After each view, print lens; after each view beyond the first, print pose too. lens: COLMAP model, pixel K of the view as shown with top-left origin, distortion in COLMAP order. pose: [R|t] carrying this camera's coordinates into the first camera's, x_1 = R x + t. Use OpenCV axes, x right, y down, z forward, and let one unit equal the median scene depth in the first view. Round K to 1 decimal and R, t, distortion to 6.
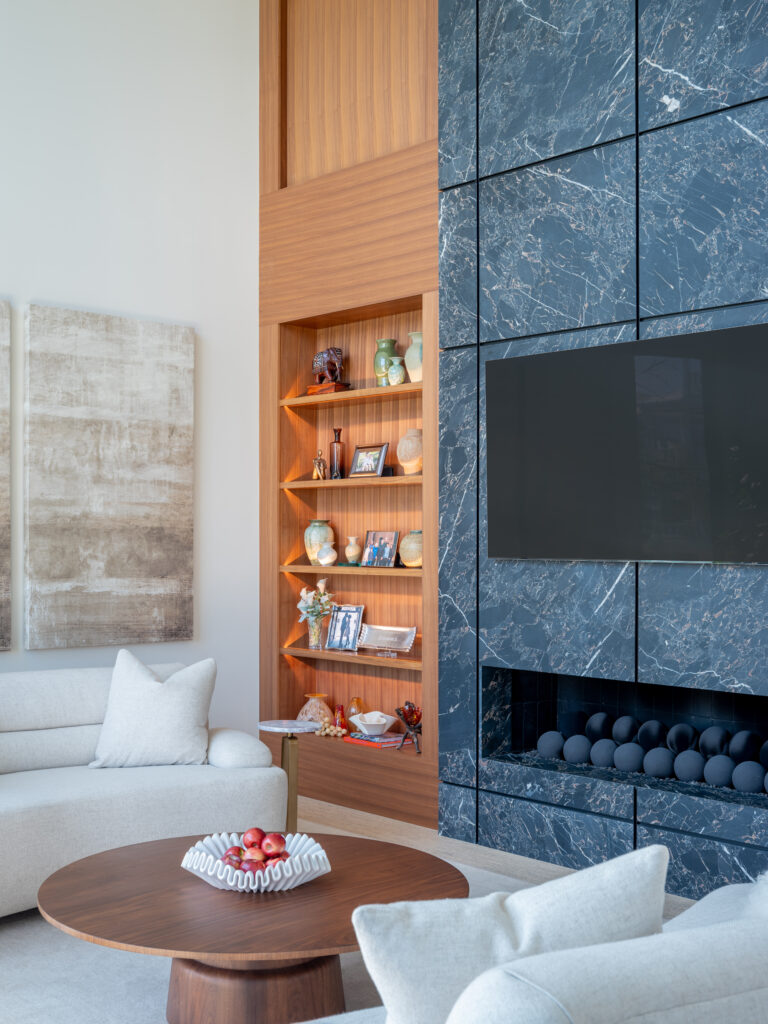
lens RADIAL K [[1197.5, 0, 377.5], [0, 1197.5, 555.1], [0, 0, 1]] dist [-0.037282, 0.000000]
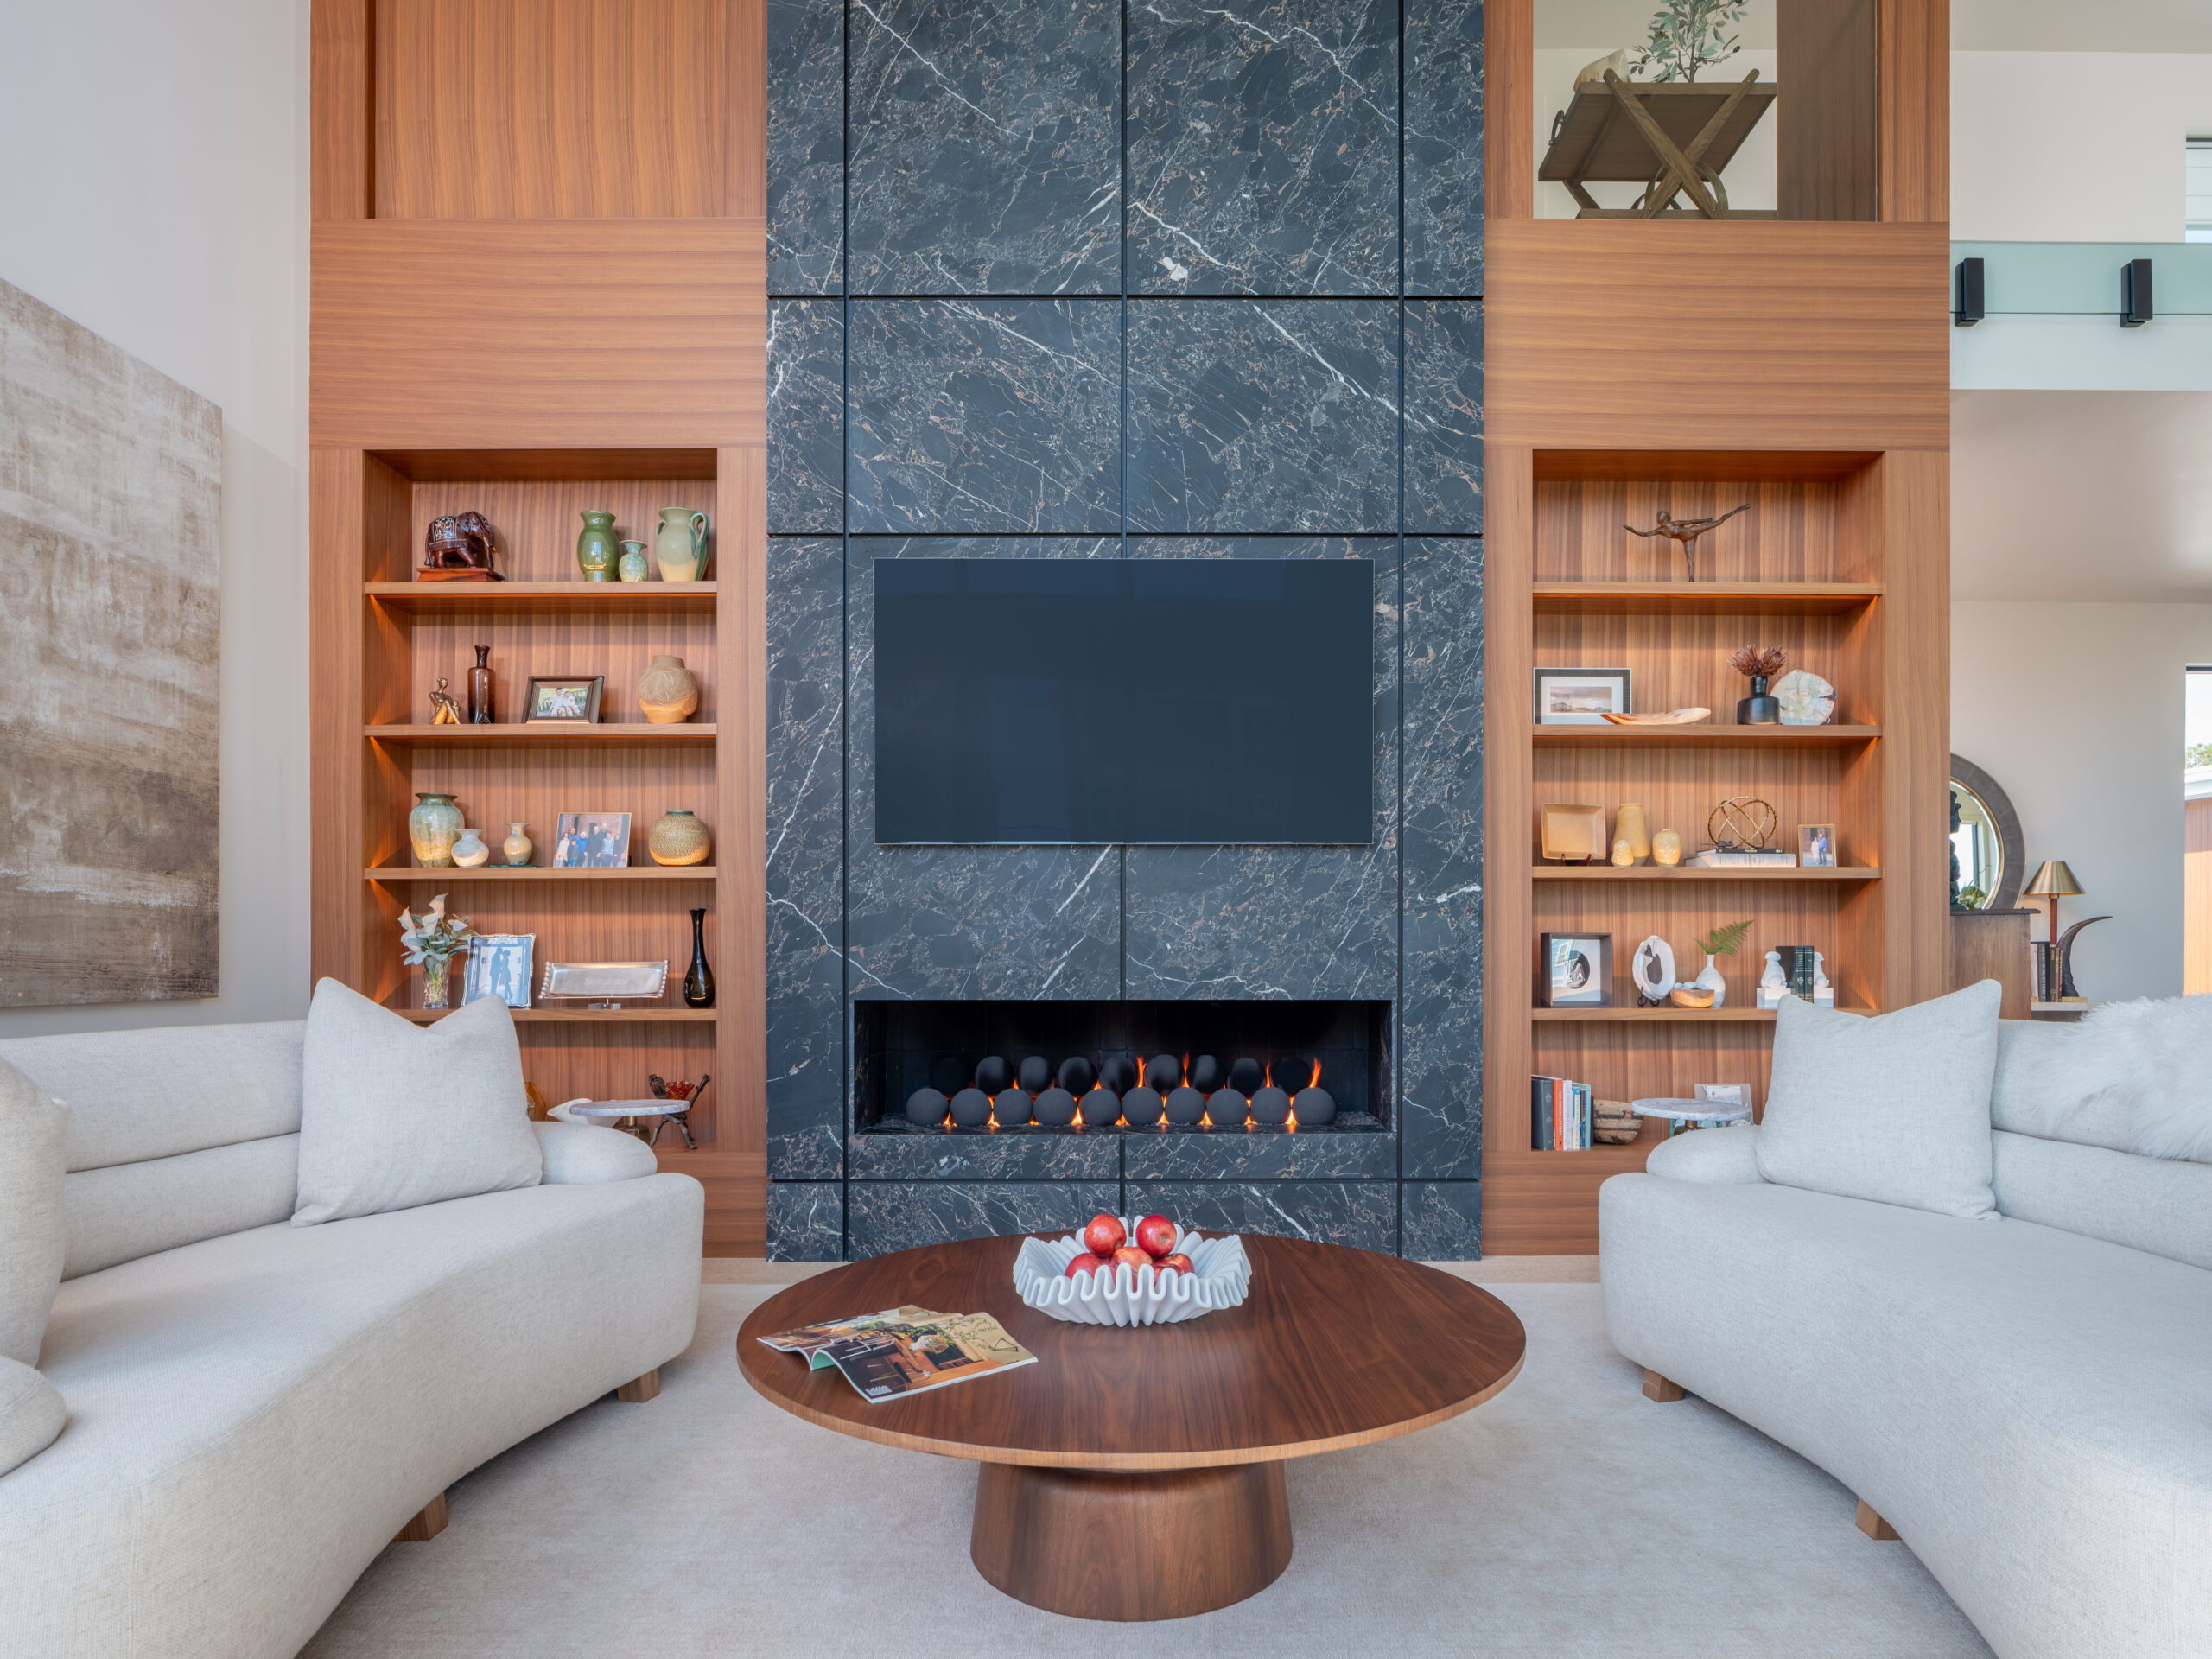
lens RADIAL K [[1285.4, 0, 1137.1], [0, 1285.4, 947.9], [0, 0, 1]] dist [-0.013997, 0.003664]
pose [[0.679874, -0.005112, 0.733311, -0.336798], [0.013687, 0.999890, -0.005719, 0.066879], [-0.733201, 0.013925, 0.679869, 0.366837]]
